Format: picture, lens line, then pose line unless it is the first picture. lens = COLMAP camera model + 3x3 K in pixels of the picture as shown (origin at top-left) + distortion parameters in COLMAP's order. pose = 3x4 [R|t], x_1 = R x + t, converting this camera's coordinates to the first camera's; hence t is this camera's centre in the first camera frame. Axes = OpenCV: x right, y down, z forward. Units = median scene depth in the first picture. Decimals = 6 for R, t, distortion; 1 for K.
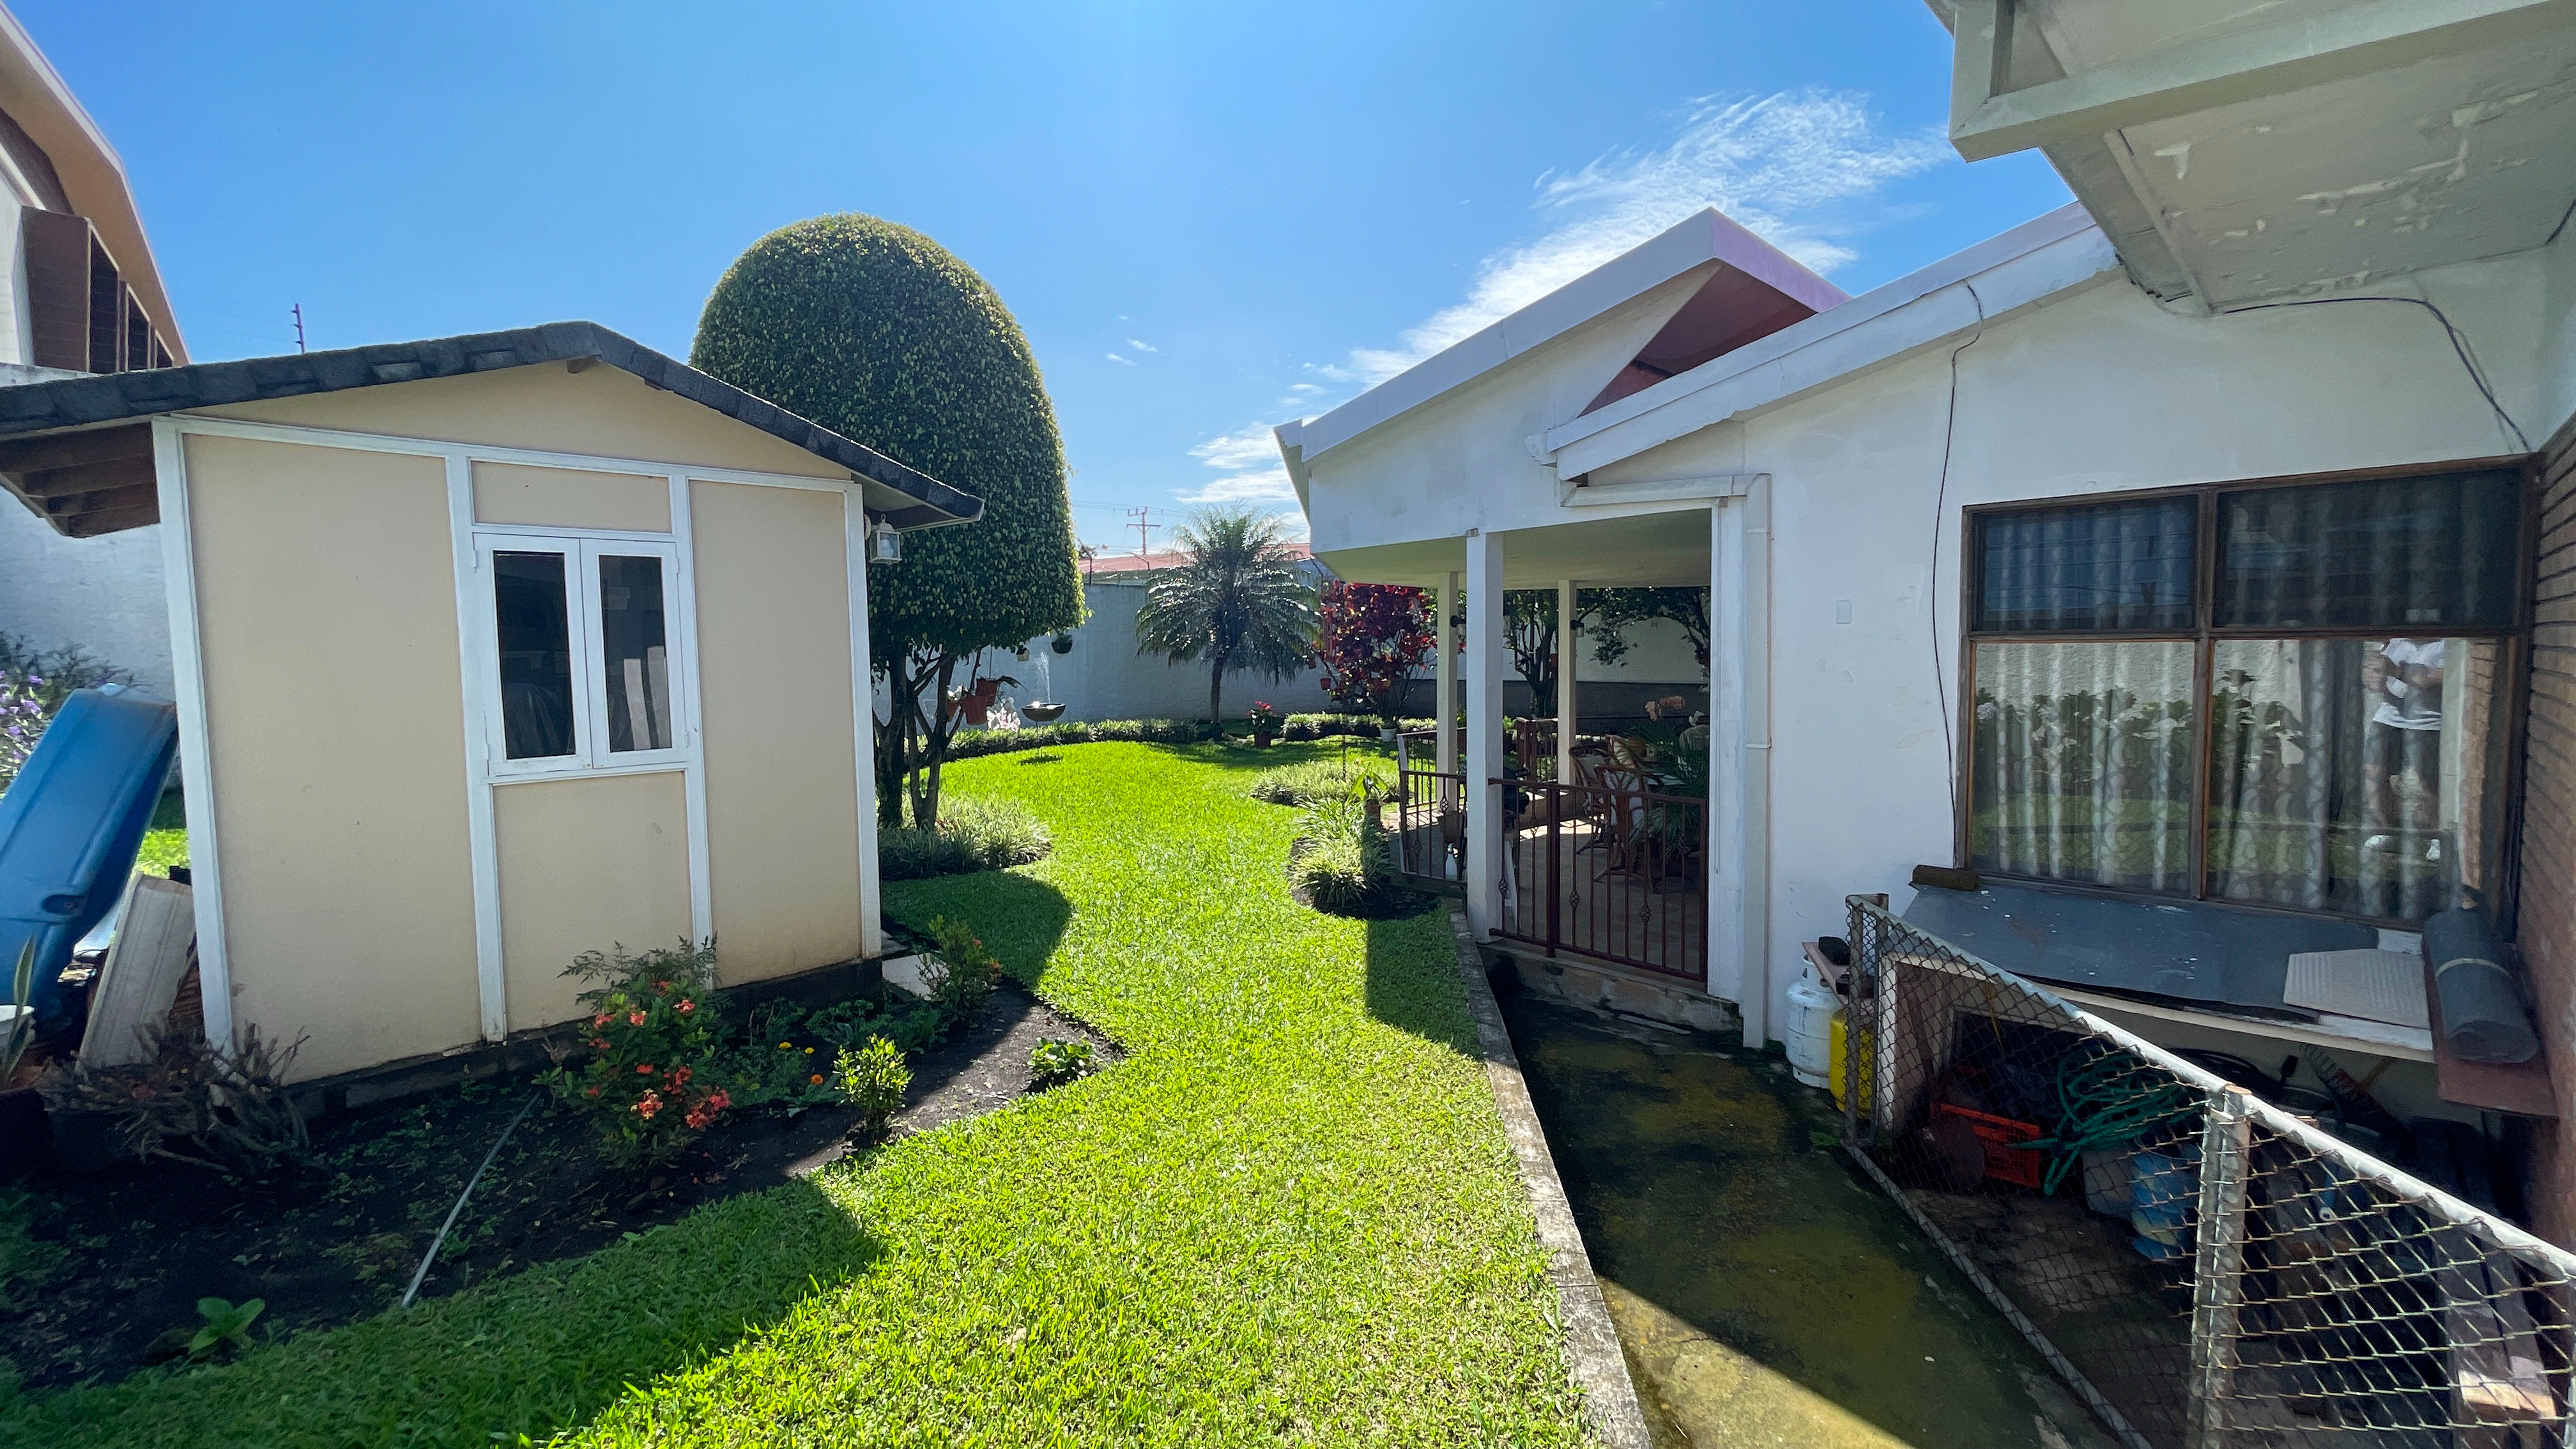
lens RADIAL K [[1039.2, 0, 1287.1], [0, 1039.2, 712.0], [0, 0, 1]] dist [-0.000138, 0.000181]
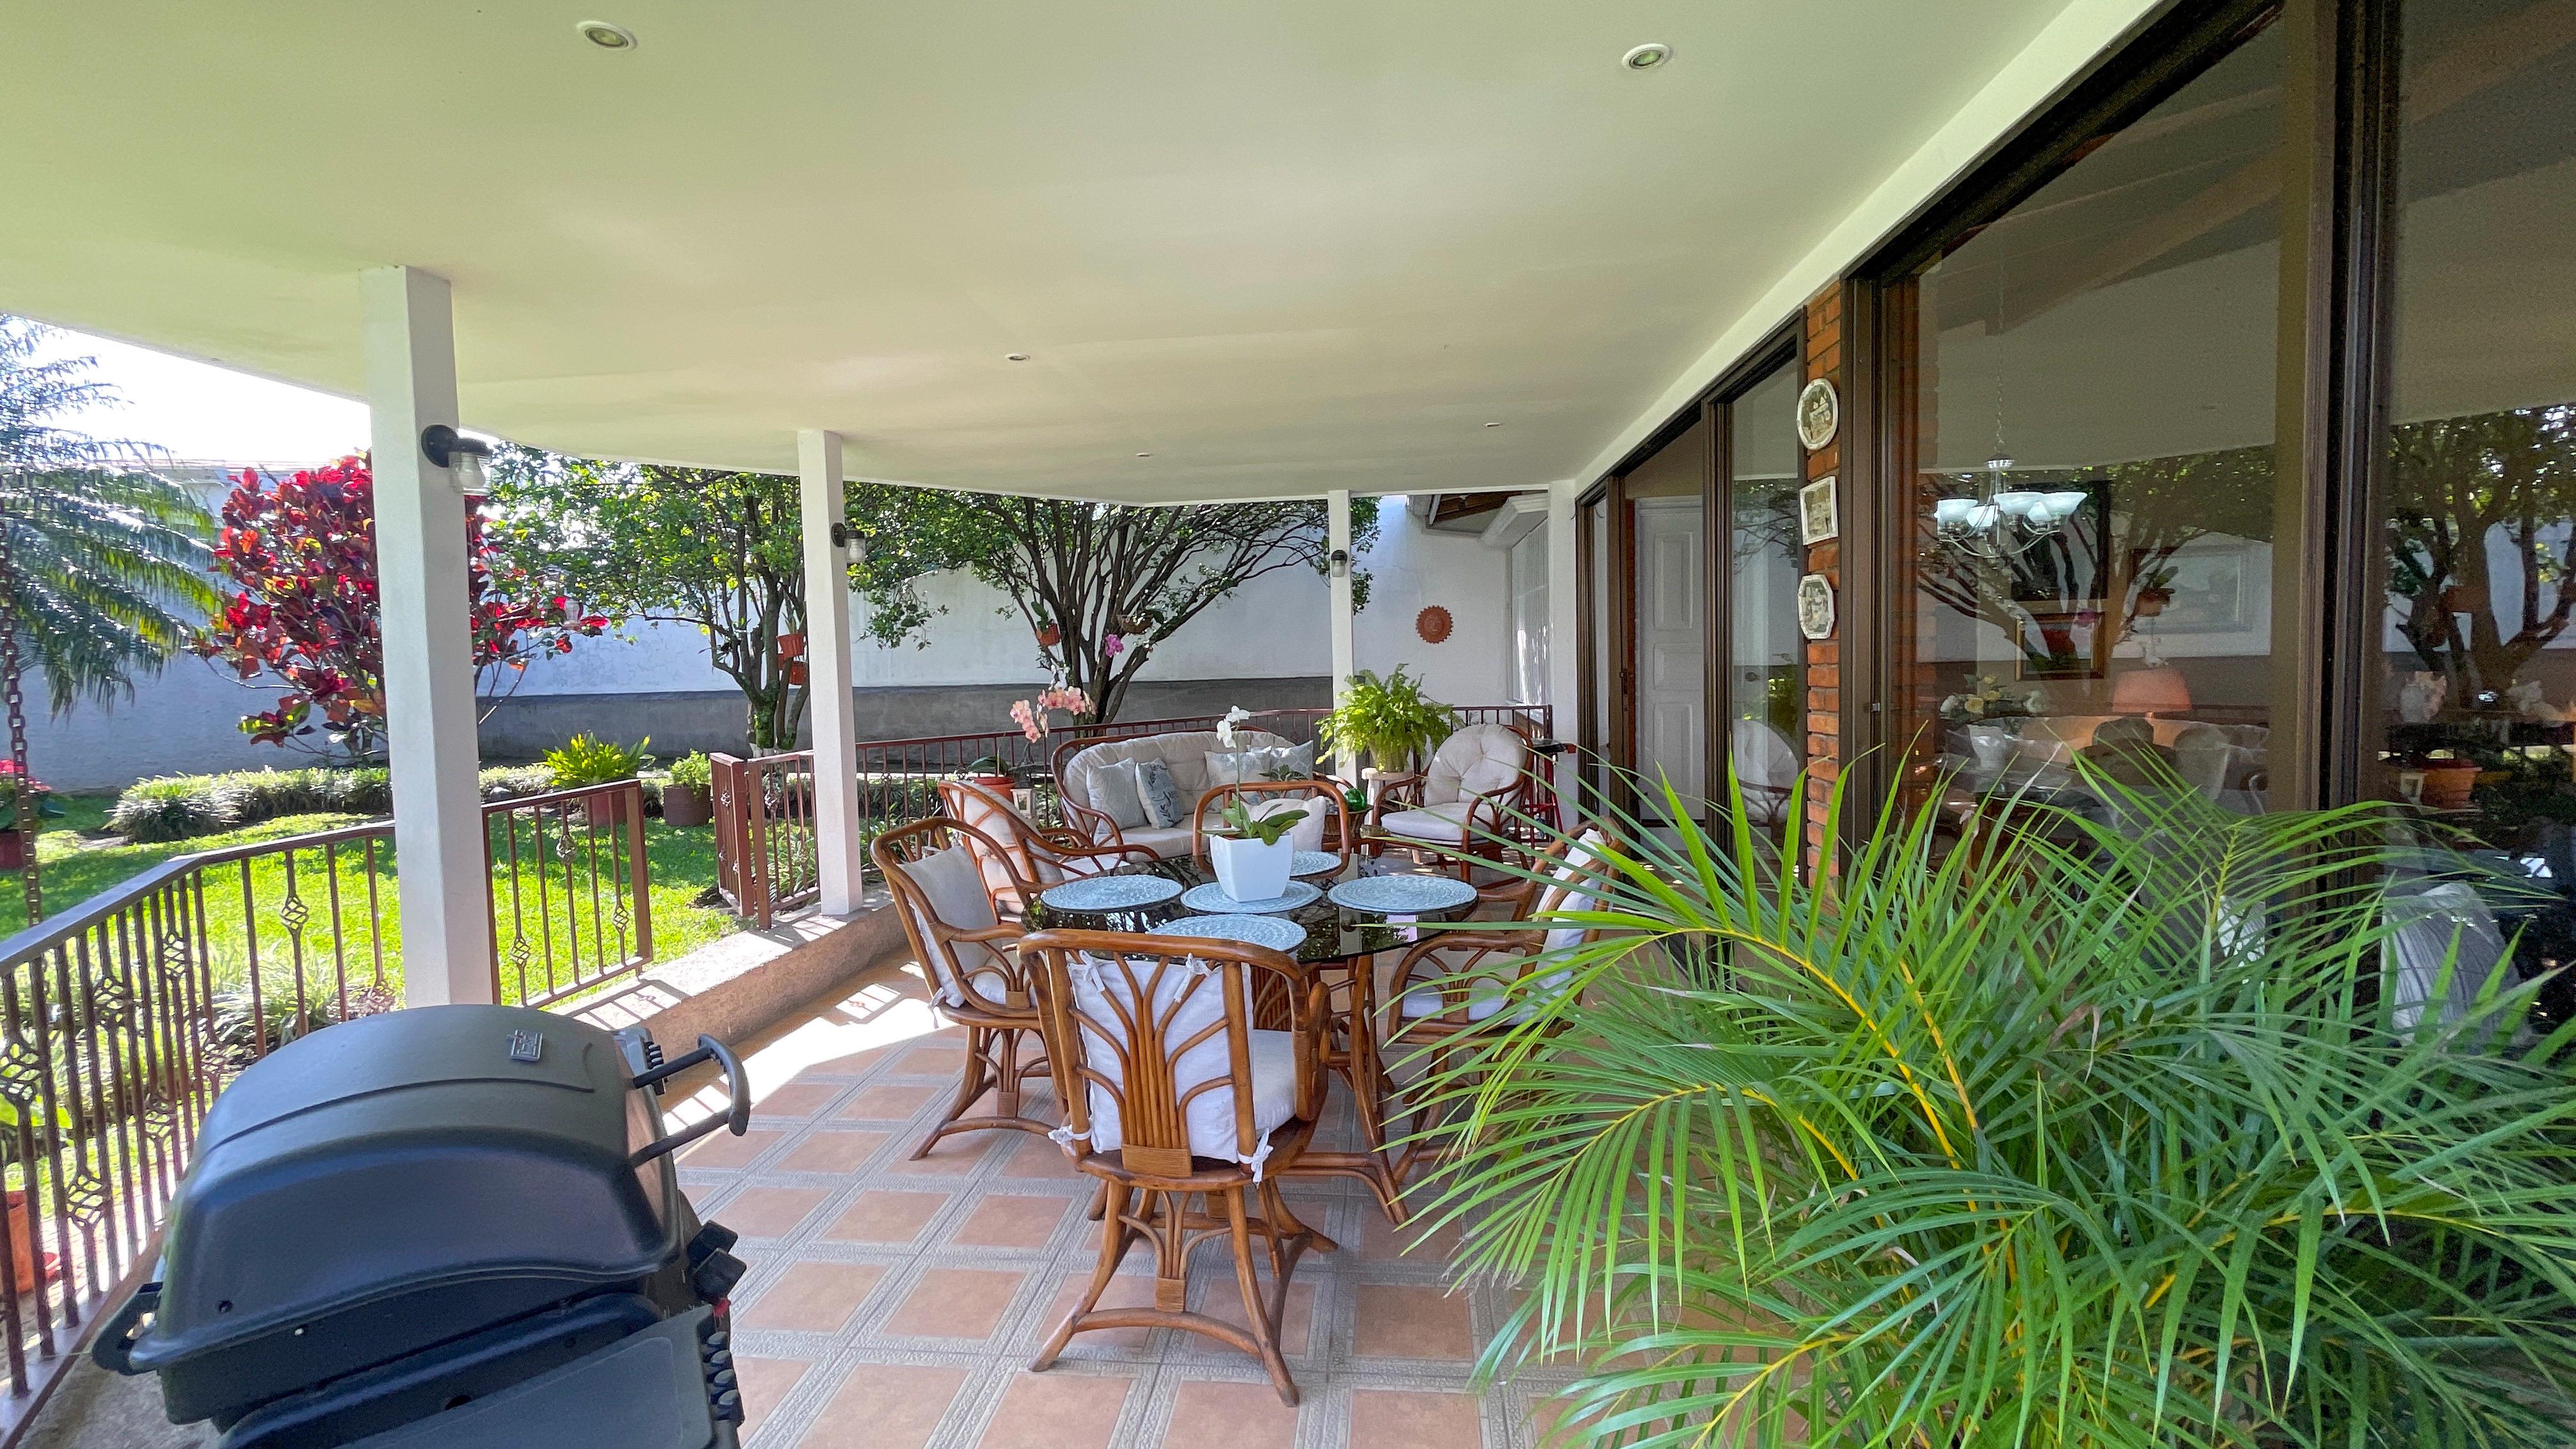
lens RADIAL K [[1063.7, 0, 1279.5], [0, 1063.7, 716.6], [0, 0, 1]] dist [-0.002619, -0.000445]
pose [[0.767094, -0.049711, 0.639606, 0.087898], [0.058016, 0.998284, 0.008009, -0.000319], [-0.638907, 0.030964, 0.768661, 0.374461]]
